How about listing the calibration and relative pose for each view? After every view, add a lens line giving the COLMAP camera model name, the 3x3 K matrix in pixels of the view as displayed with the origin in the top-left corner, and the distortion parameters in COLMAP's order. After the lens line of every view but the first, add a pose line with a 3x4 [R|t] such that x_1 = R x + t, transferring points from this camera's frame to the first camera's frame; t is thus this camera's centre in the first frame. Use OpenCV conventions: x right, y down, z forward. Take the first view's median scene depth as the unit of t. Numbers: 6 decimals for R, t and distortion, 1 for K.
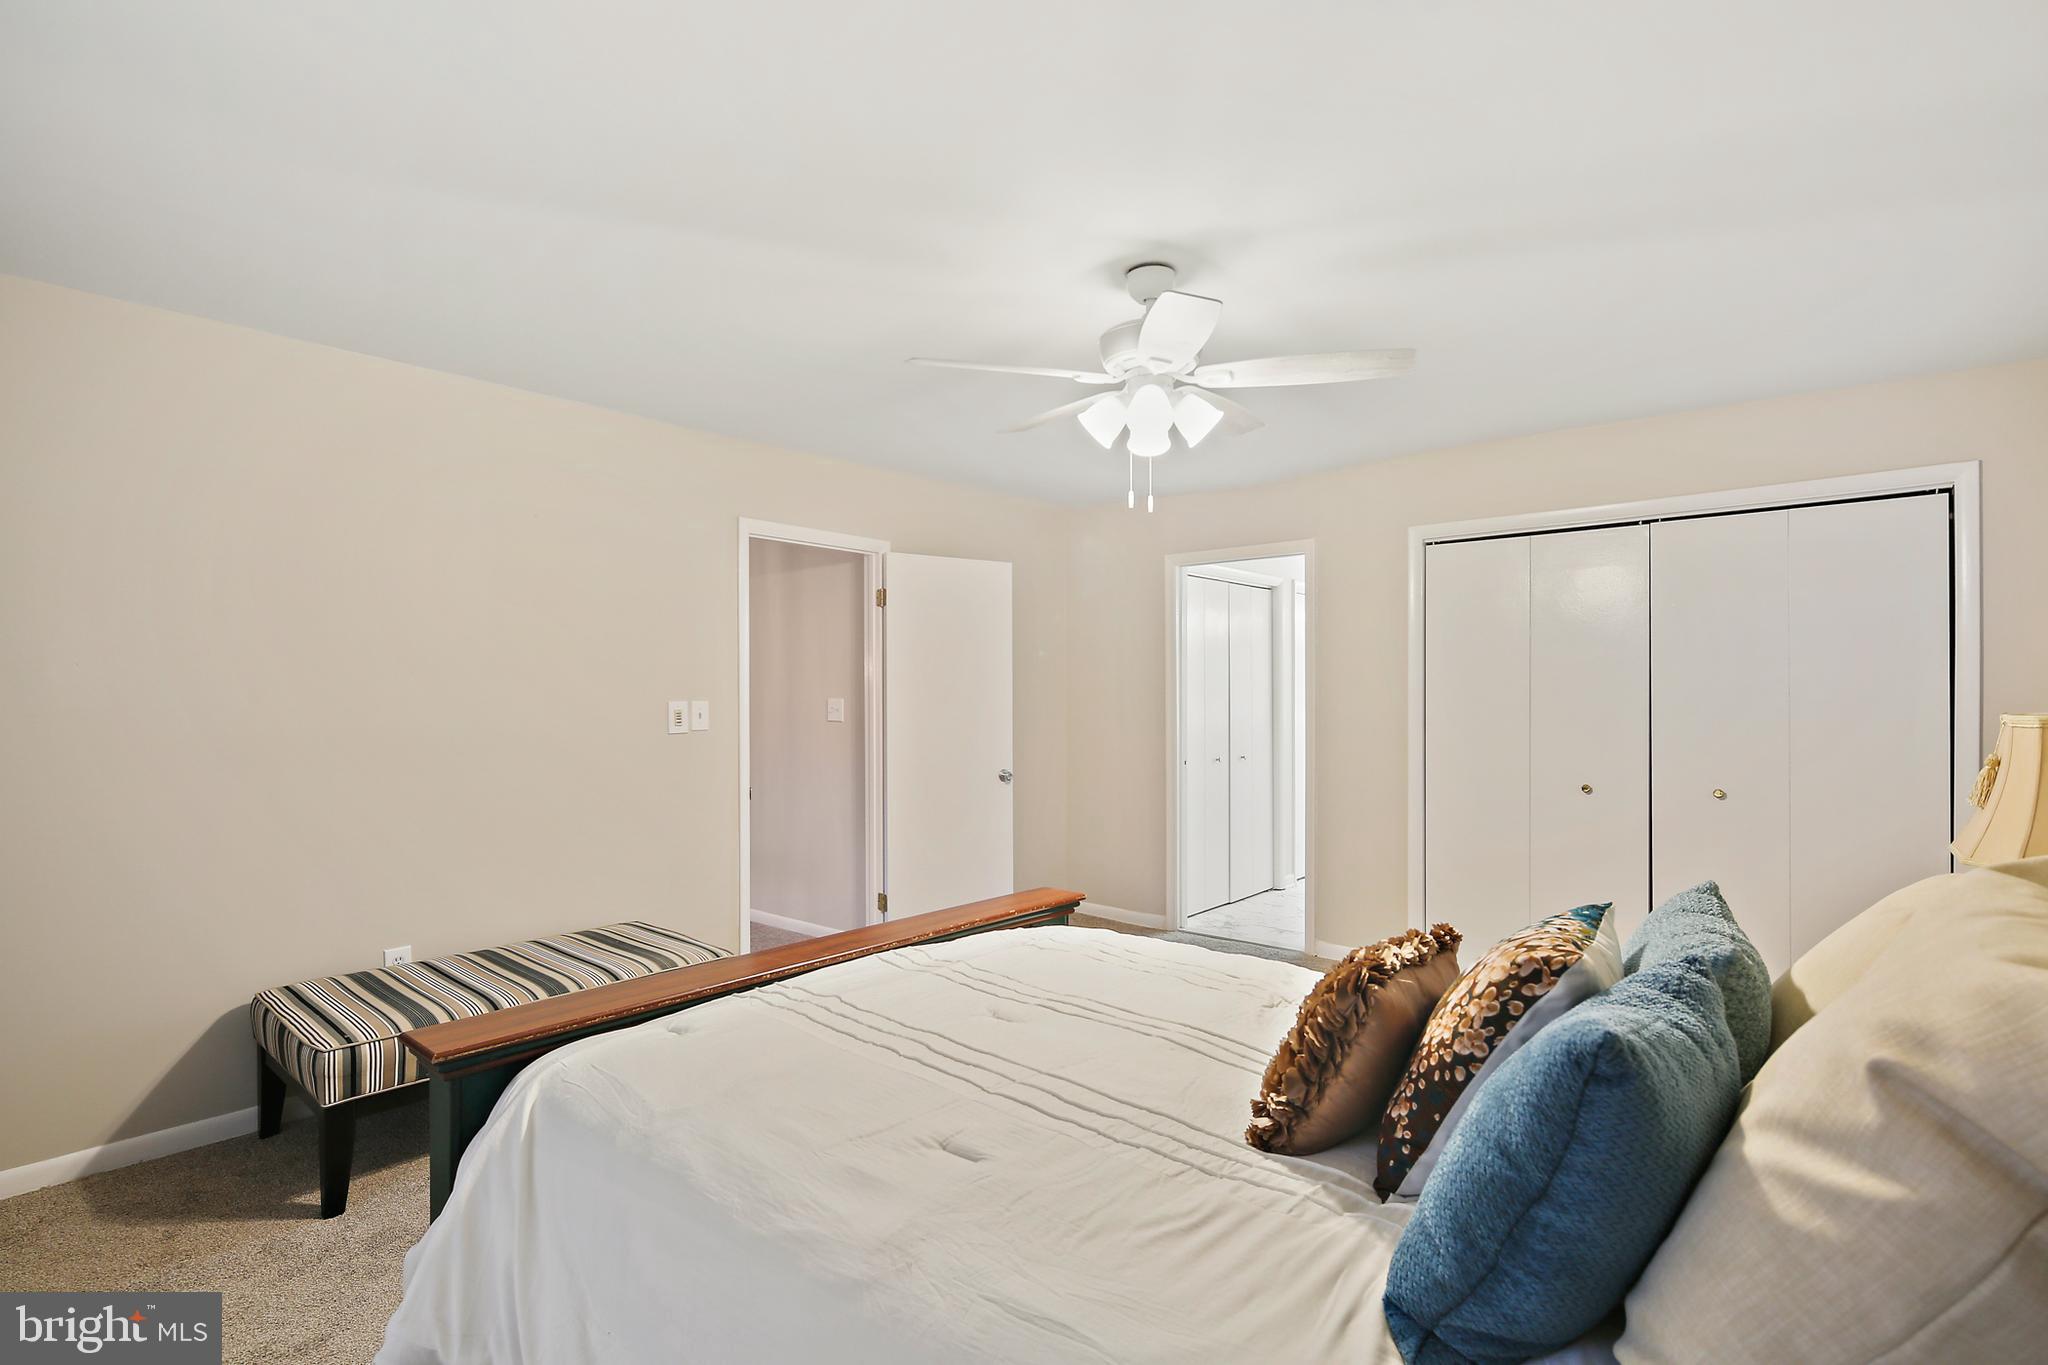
lens RADIAL K [[1021.7, 0, 1033.4], [0, 1021.7, 697.4], [0, 0, 1]] dist [-0.003314, -0.000801]
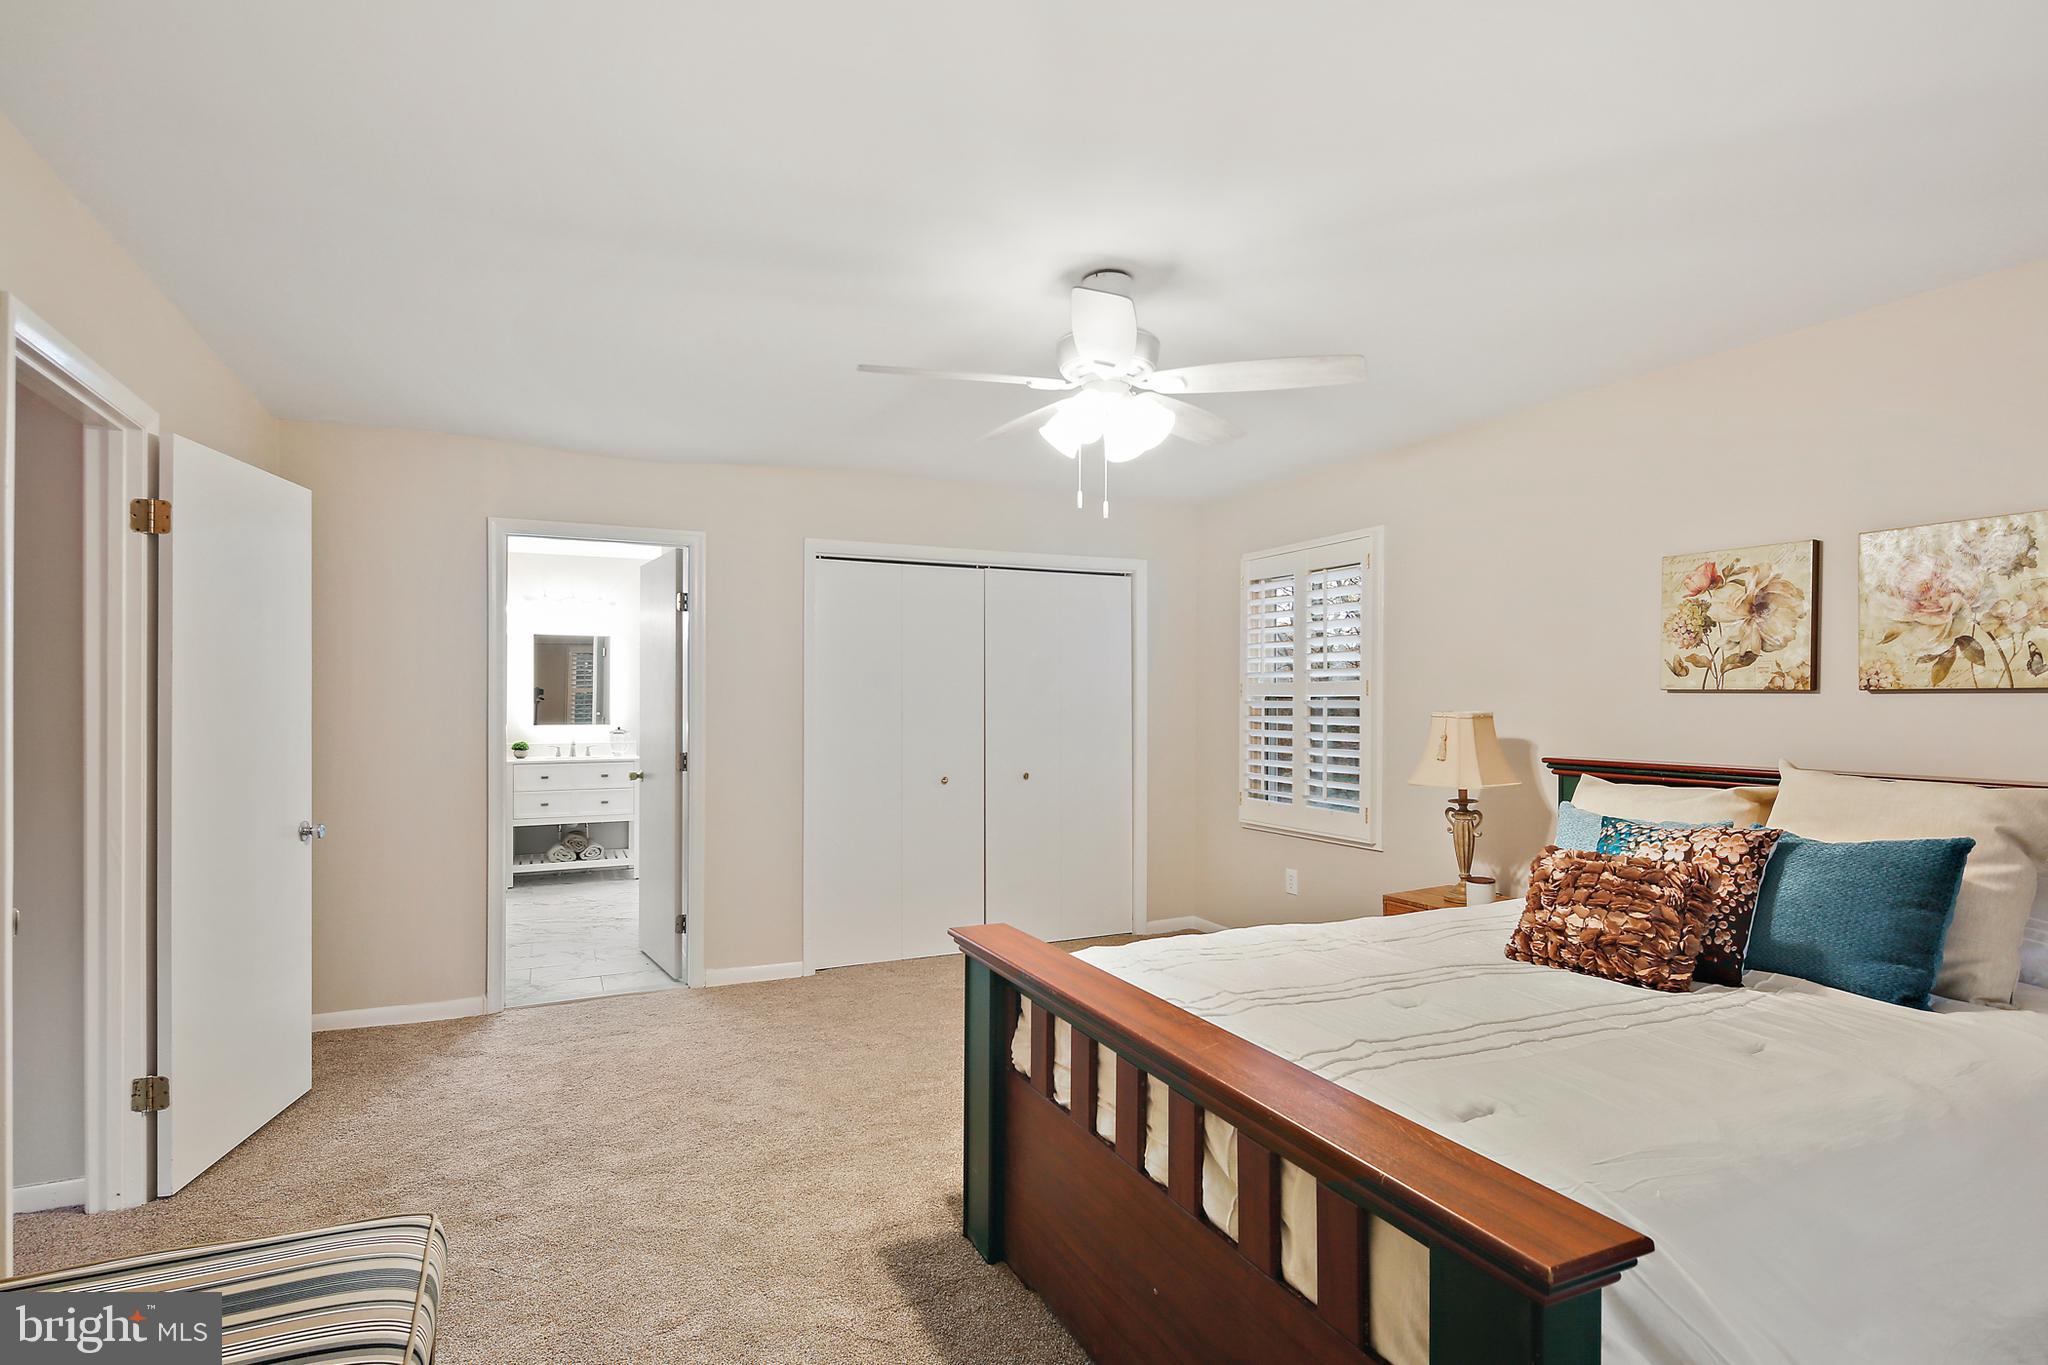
lens RADIAL K [[1021.7, 0, 1033.4], [0, 1021.7, 697.4], [0, 0, 1]] dist [-0.003314, -0.000801]
pose [[0.392089, 0.007550, 0.919896, -0.819715], [0.000271, 0.999965, -0.008323, 0.002256], [-0.919927, 0.003513, 0.392073, 0.667715]]
